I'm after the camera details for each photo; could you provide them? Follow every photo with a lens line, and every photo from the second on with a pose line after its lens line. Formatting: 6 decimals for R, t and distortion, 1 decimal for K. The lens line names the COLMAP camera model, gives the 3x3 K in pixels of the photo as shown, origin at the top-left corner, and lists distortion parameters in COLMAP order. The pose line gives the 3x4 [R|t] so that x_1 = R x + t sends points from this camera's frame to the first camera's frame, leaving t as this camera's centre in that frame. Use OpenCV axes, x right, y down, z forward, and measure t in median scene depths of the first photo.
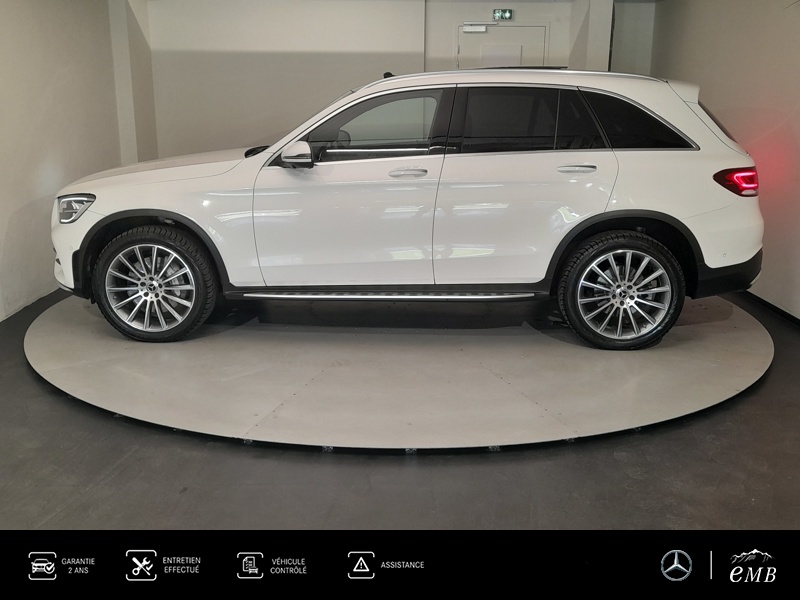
lens RADIAL K [[828.4, 0, 400.0], [0, 828.4, 300.0], [0, 0, 1]] dist [0.087311, -0.136348]
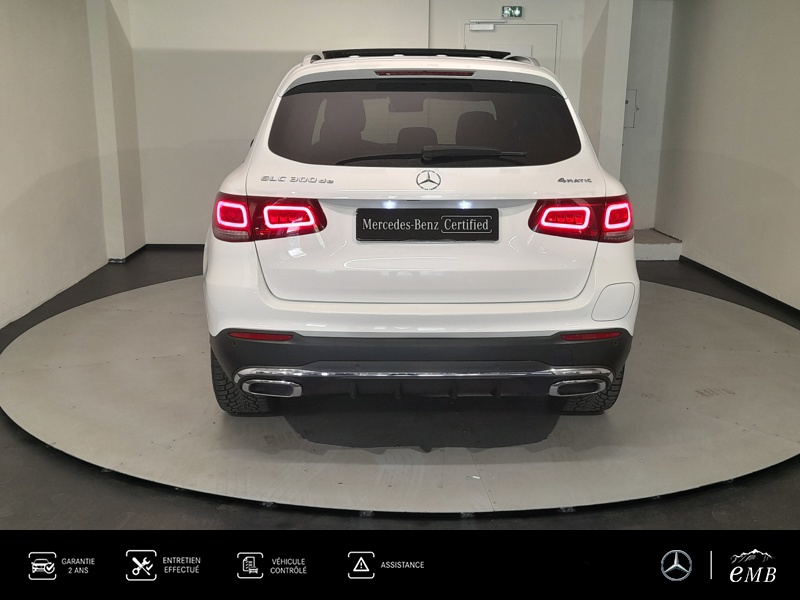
lens RADIAL K [[828.4, 0, 400.0], [0, 828.4, 300.0], [0, 0, 1]] dist [0.087311, -0.136348]
pose [[0.999531, -0.007366, 0.029712, -0.075261], [0.007747, 0.999889, -0.012732, -0.019752], [-0.029615, 0.012956, 0.999477, 0.172185]]
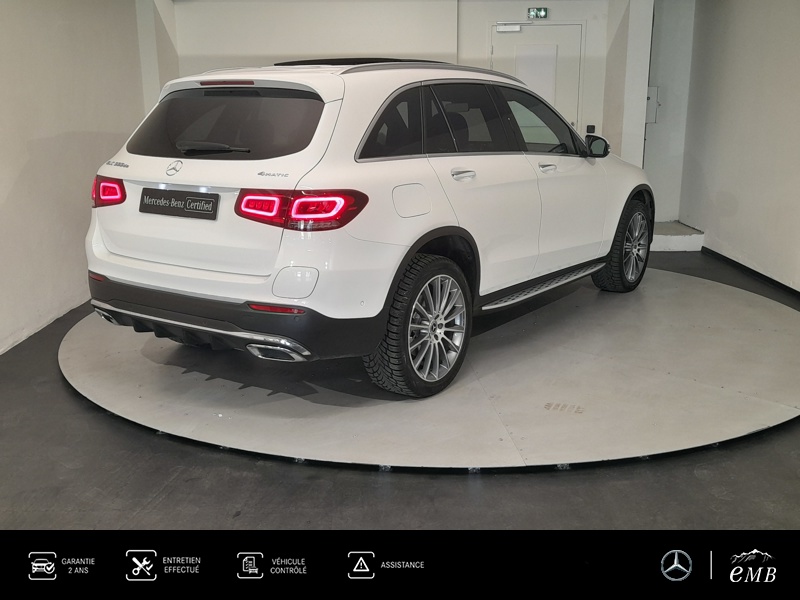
lens RADIAL K [[828.4, 0, 400.0], [0, 828.4, 300.0], [0, 0, 1]] dist [0.087311, -0.136348]
pose [[0.999746, -0.010175, -0.020116, -0.048750], [0.009999, 0.999911, -0.008840, -0.001566], [0.020204, 0.008636, 0.999759, 0.061423]]
